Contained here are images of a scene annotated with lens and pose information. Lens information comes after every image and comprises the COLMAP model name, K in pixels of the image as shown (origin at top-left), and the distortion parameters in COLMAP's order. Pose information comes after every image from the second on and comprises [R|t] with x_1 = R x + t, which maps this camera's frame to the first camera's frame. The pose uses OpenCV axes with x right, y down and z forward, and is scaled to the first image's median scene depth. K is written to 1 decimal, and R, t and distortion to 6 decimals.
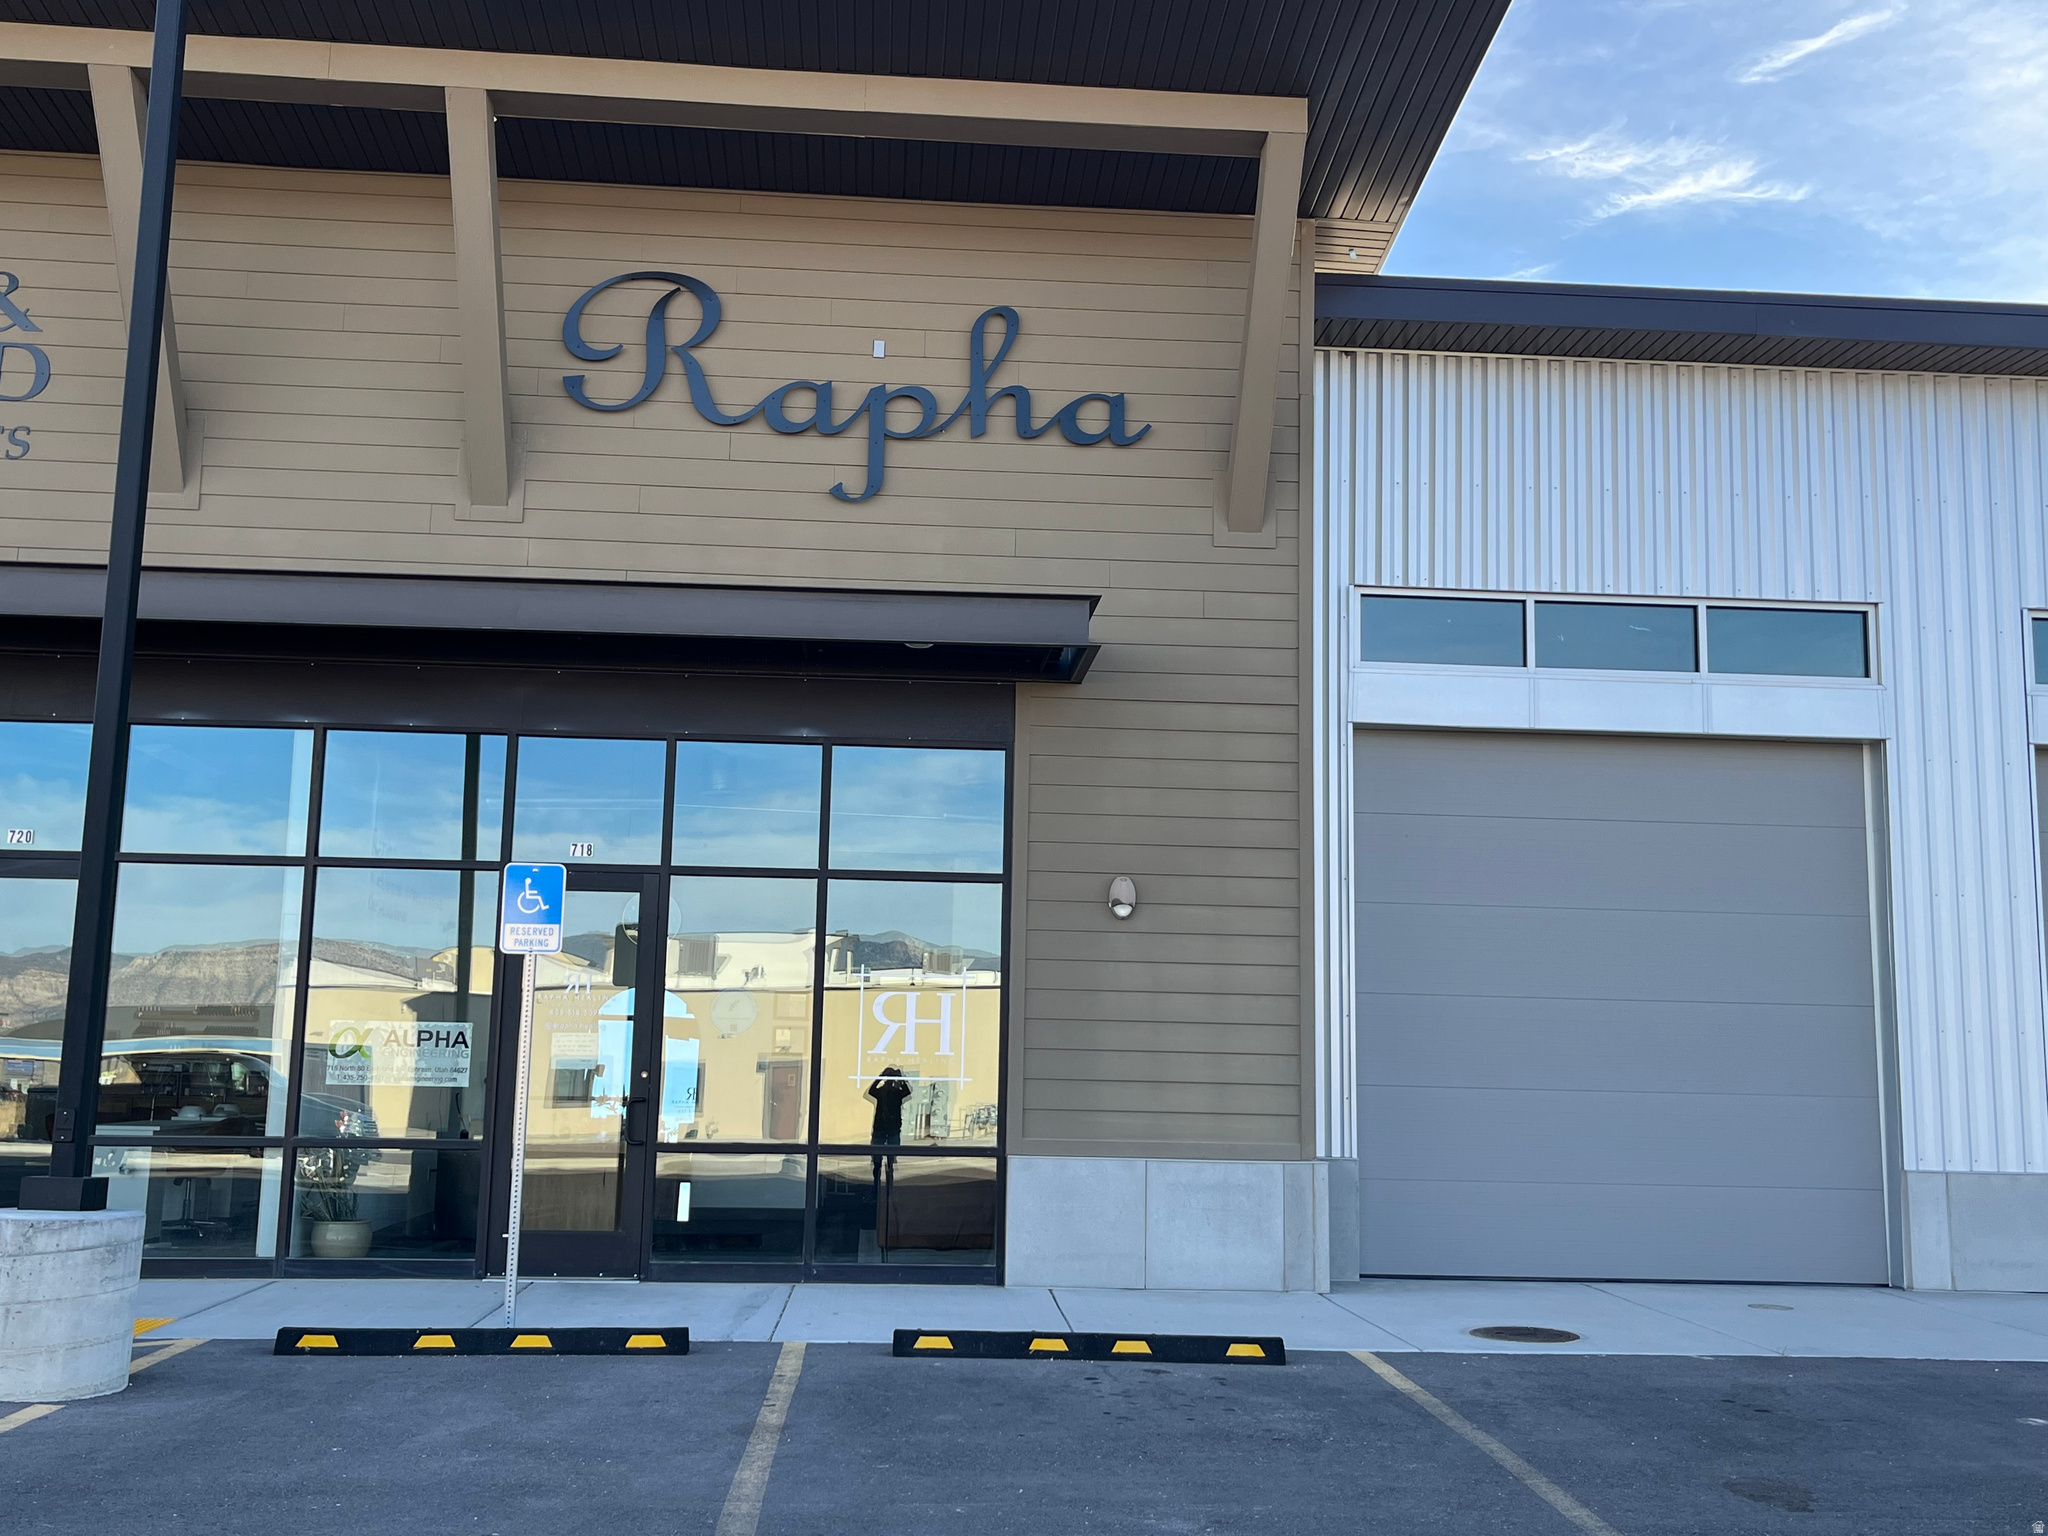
lens RADIAL K [[1974.6, 0, 1029.5], [0, 1974.6, 765.6], [0, 0, 1]] dist [0.036143, 0.000000]
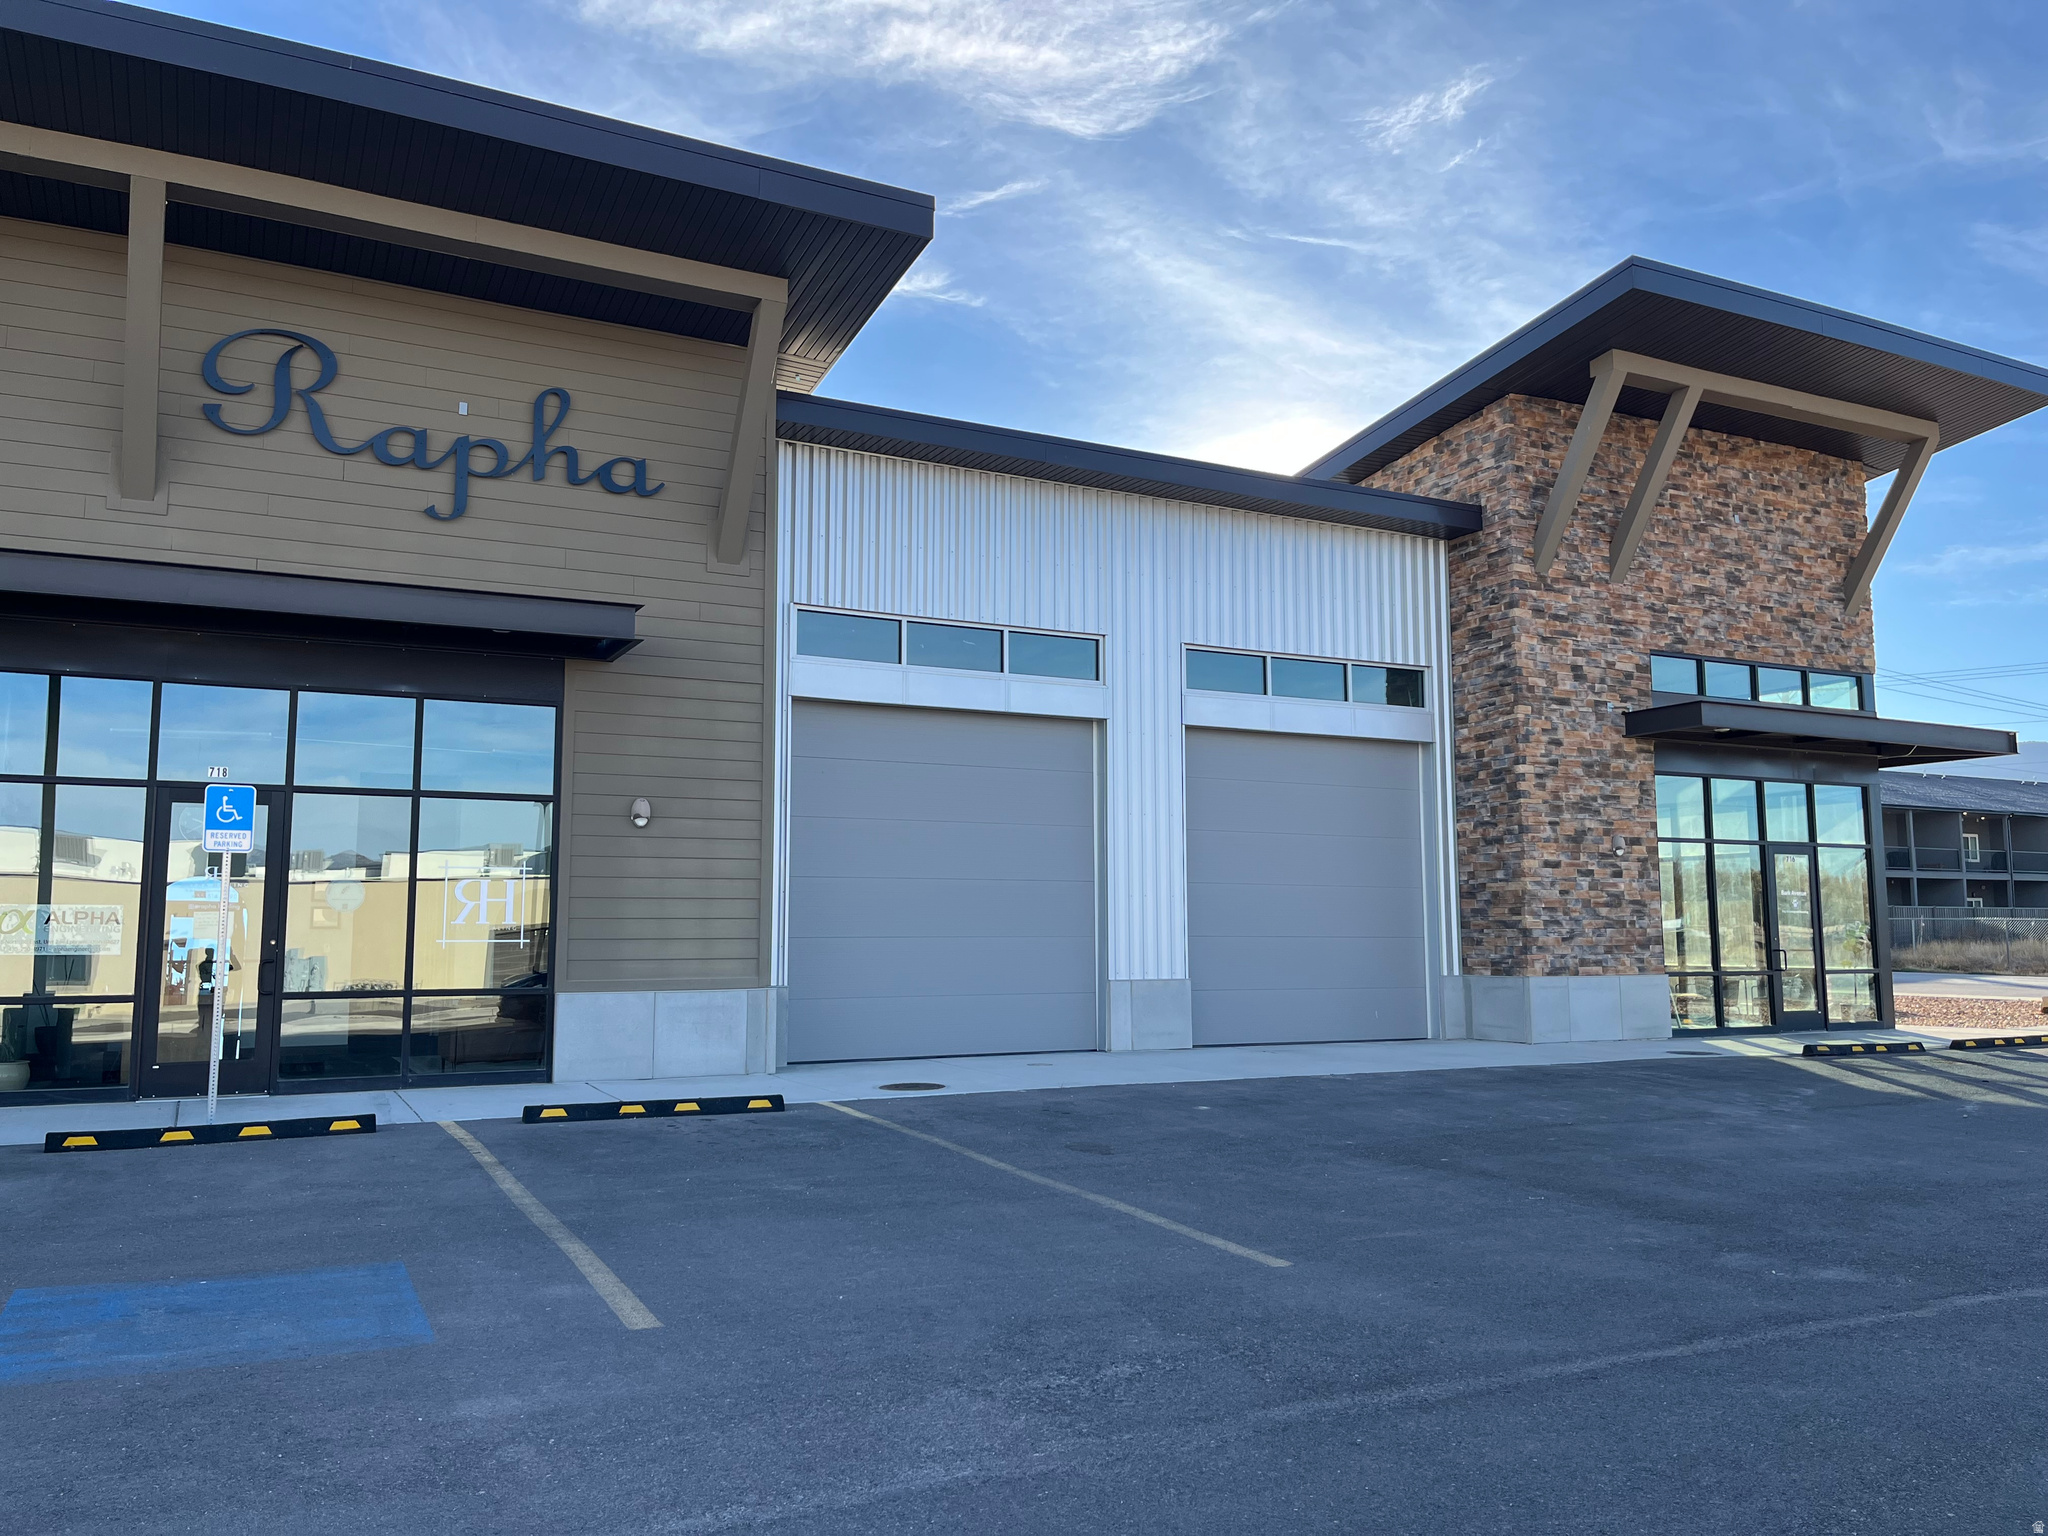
lens RADIAL K [[1521.1, 0, 1017.6], [0, 1521.1, 757.5], [0, 0, 1]] dist [0.031918, -0.026829]
pose [[0.919467, 0.022821, 0.392505, -0.135948], [-0.035591, 0.999046, 0.025289, -0.011126], [-0.391553, -0.037222, 0.919402, -0.129194]]
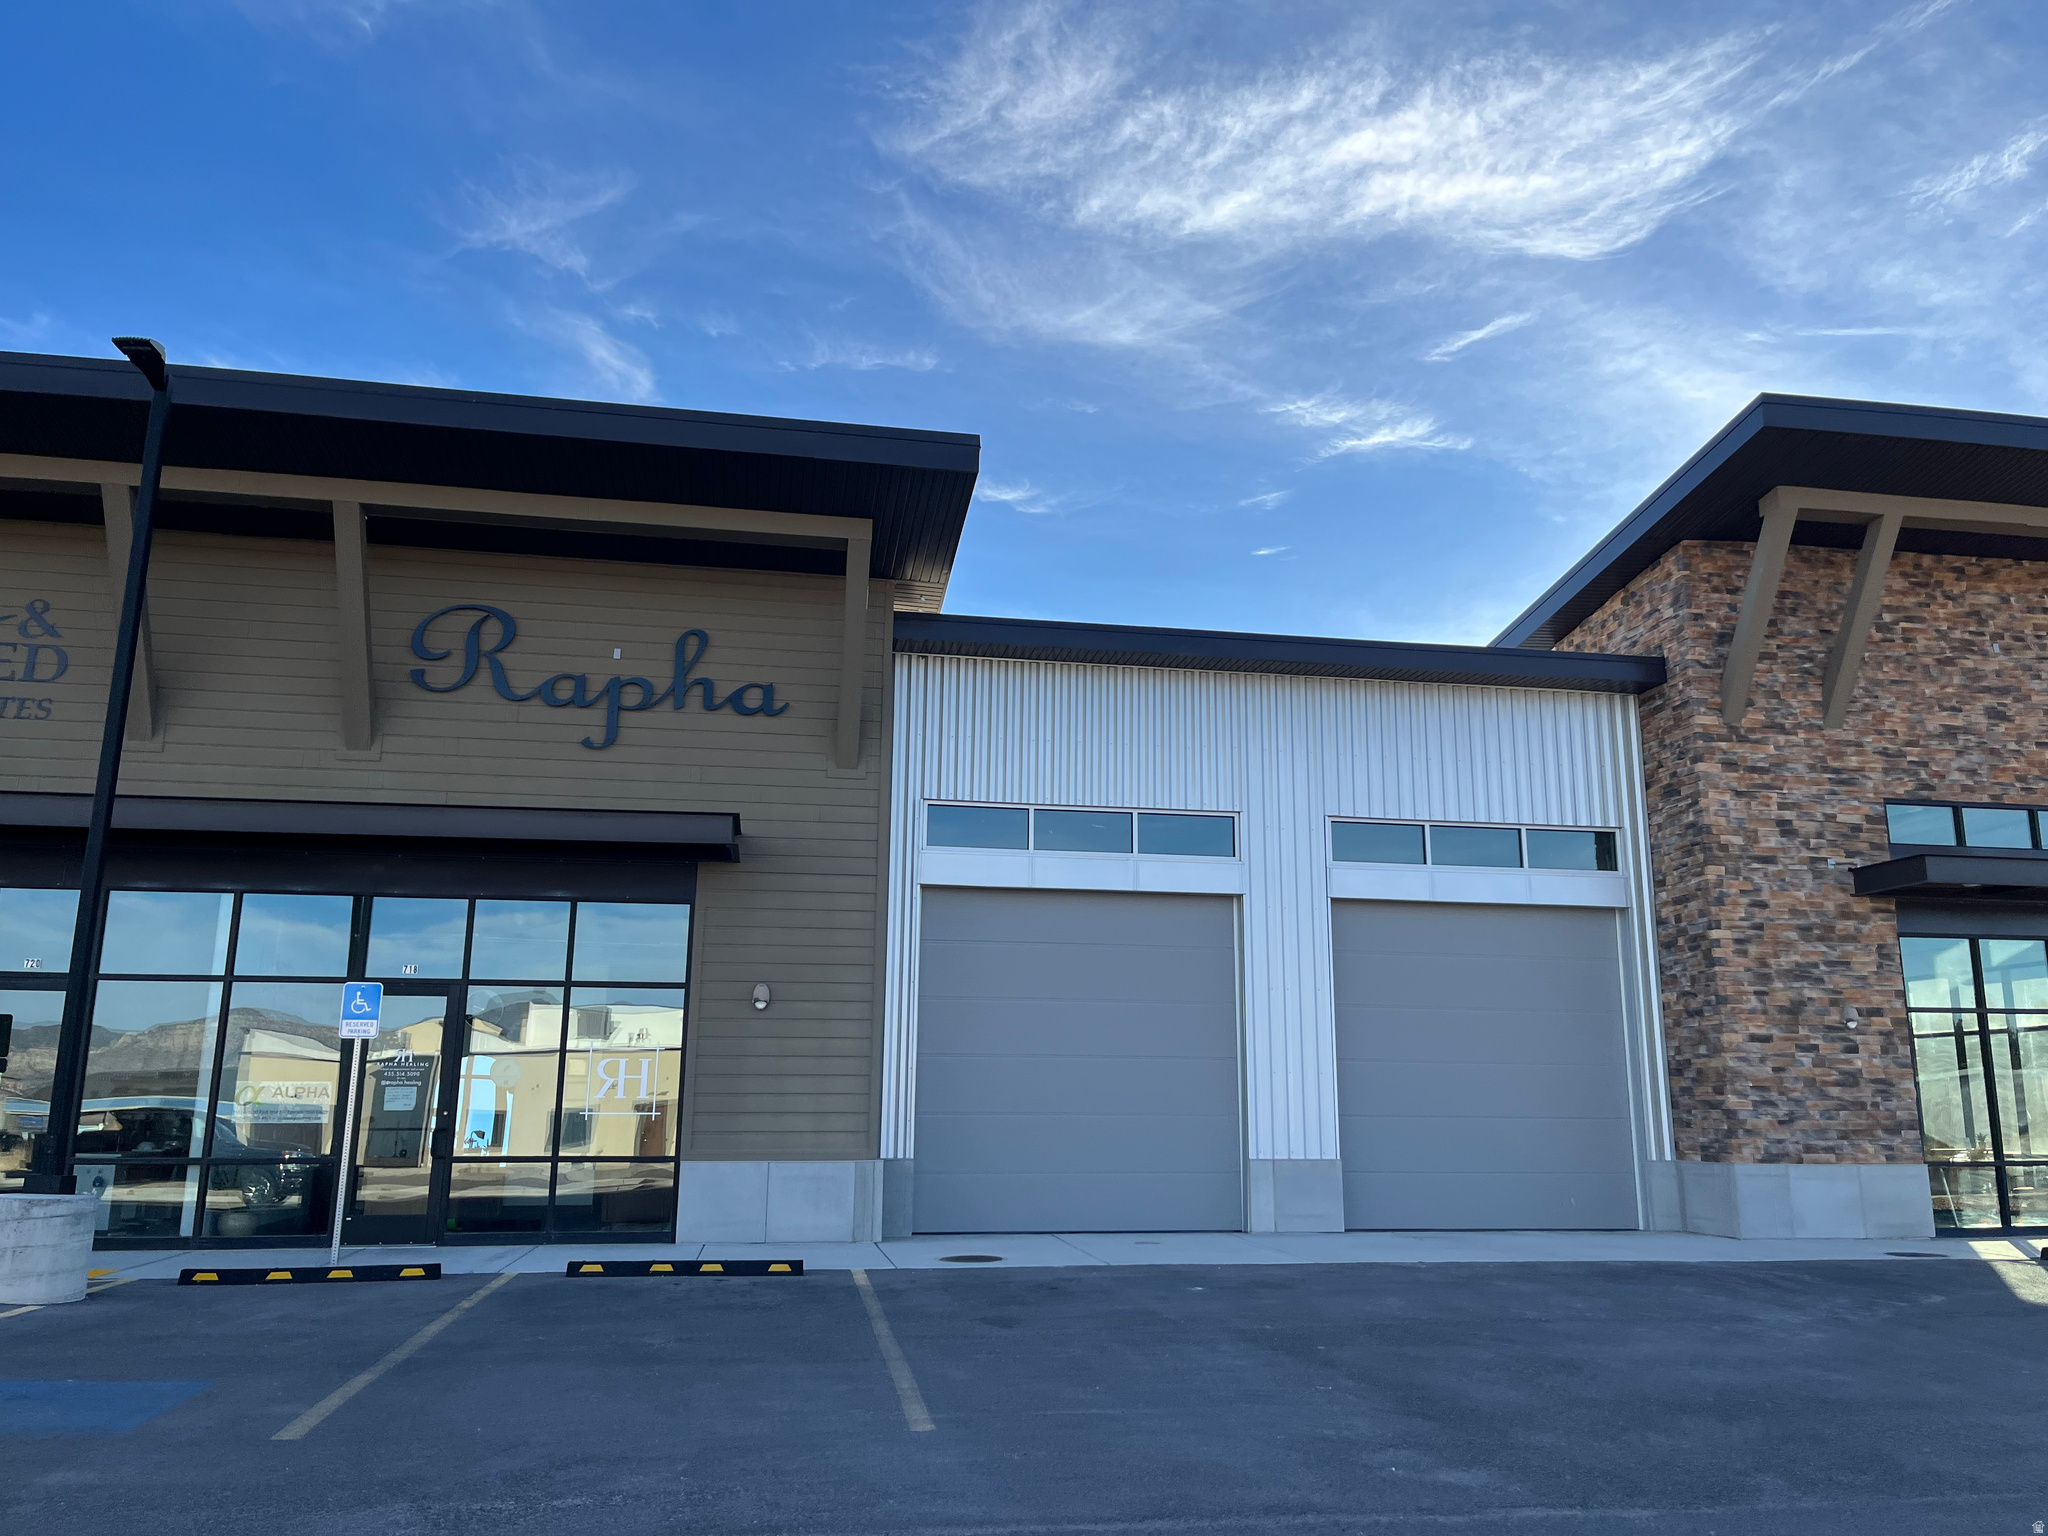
lens RADIAL K [[1548.4, 0, 1066.8], [0, 1548.4, 758.1], [0, 0, 1]] dist [0.061026, -0.076516]
pose [[0.993426, 0.009851, 0.114051, 0.147309], [-0.001760, 0.997487, -0.070826, -0.037868], [-0.114462, 0.070160, 0.990947, -0.298086]]
